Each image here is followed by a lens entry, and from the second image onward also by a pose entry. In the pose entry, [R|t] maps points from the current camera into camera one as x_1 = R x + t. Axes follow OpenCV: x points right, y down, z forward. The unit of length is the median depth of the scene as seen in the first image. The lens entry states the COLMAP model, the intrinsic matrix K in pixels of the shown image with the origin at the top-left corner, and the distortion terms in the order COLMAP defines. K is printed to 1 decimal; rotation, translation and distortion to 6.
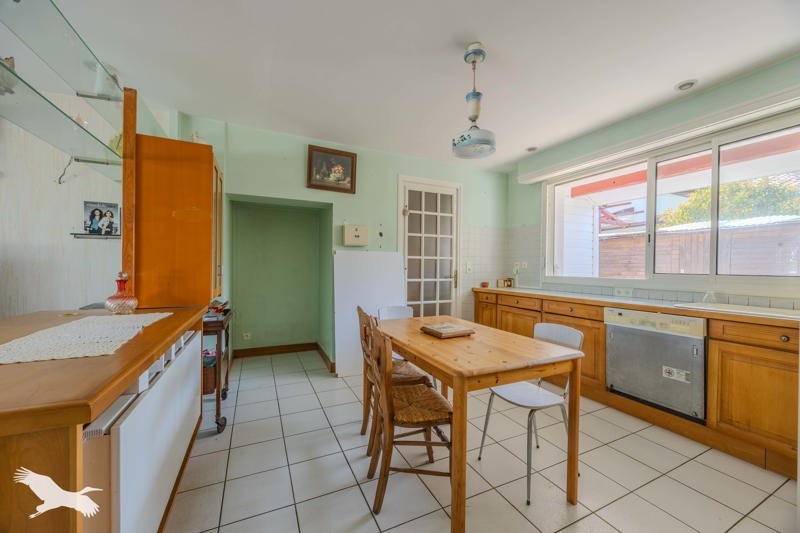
lens RADIAL K [[311.2, 0, 404.0], [0, 311.2, 265.0], [0, 0, 1]] dist [0.000172, 0.000094]
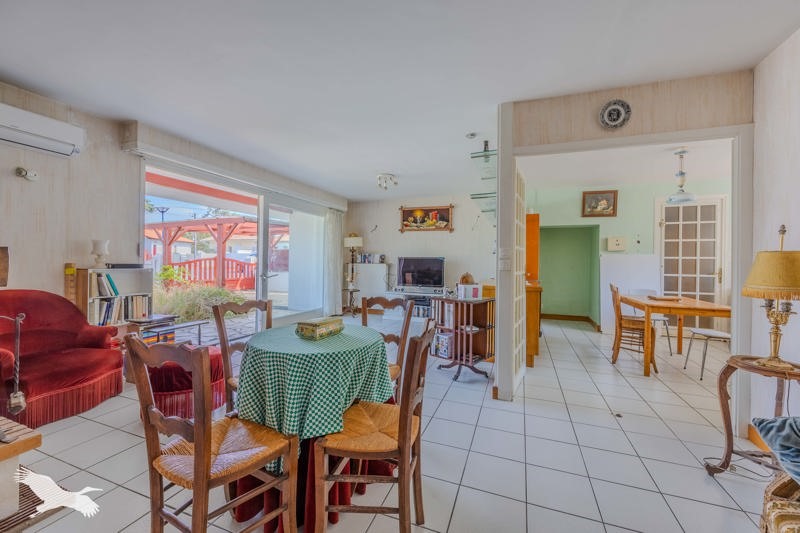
lens RADIAL K [[311.2, 0, 404.0], [0, 311.2, 265.0], [0, 0, 1]] dist [0.000172, 0.000094]
pose [[0.686664, 0.007532, -0.726936, 0.236836], [0.000265, 0.999944, 0.010611, -0.008985], [0.726975, -0.007479, 0.686623, -0.798566]]
